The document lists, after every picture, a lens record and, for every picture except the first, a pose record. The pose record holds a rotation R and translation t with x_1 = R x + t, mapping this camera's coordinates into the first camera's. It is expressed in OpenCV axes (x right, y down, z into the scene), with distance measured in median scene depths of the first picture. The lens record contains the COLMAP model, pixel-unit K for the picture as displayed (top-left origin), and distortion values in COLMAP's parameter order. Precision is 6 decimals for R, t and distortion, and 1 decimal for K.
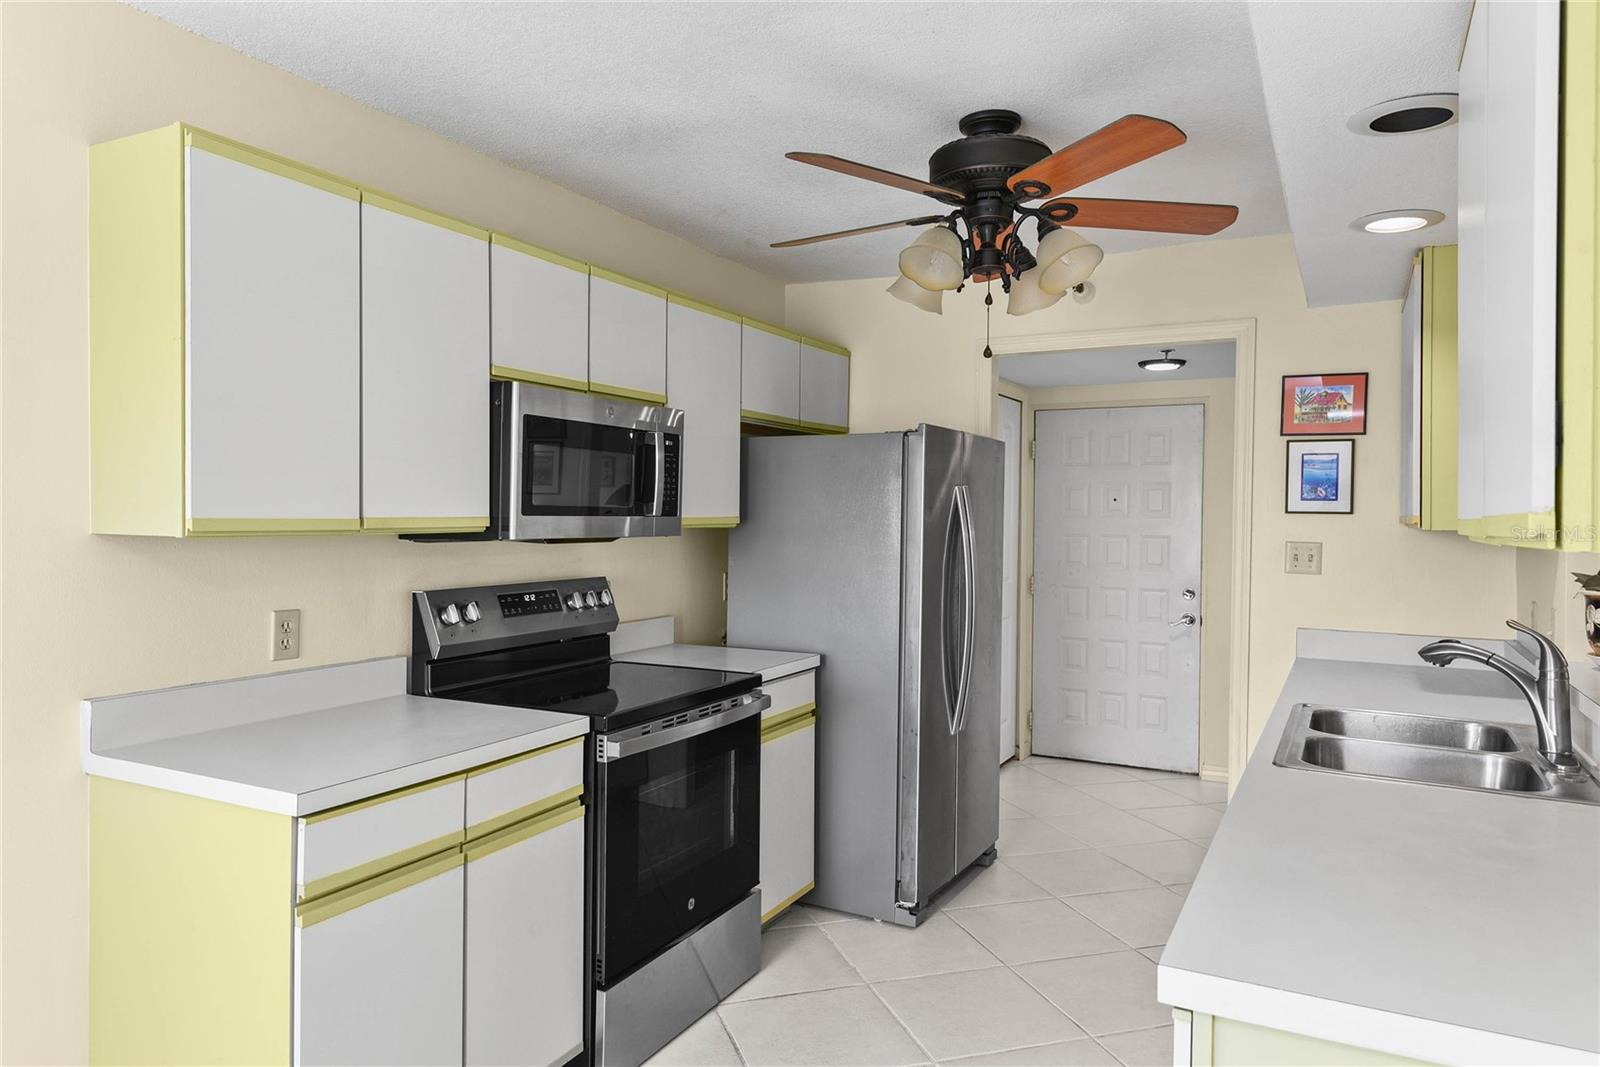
lens RADIAL K [[1025.7, 0, 813.7], [0, 1025.7, 524.6], [0, 0, 1]] dist [0.035410, -0.015721]
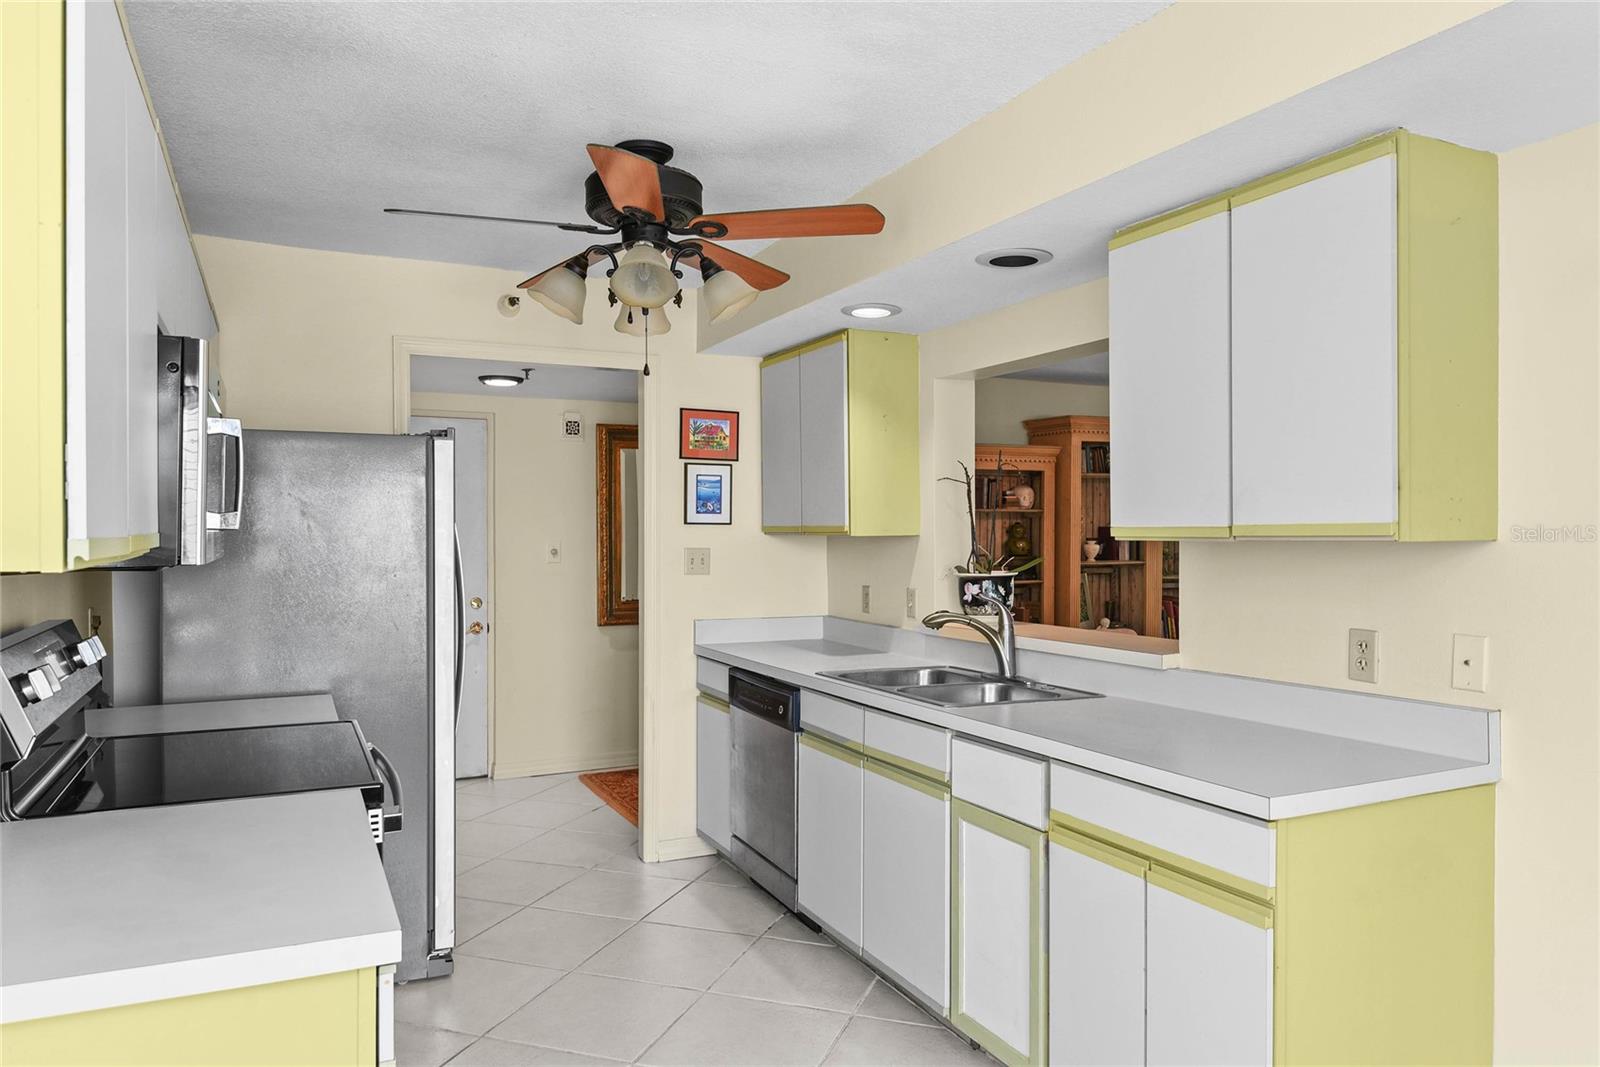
lens RADIAL K [[1025.7, 0, 813.8], [0, 1025.7, 539.6], [0, 0, 1]] dist [0.035410, -0.015721]
pose [[0.622728, -0.015927, 0.782277, -0.376978], [0.013899, 0.999860, 0.009293, -0.002174], [-0.782315, 0.005086, 0.622862, 0.153075]]
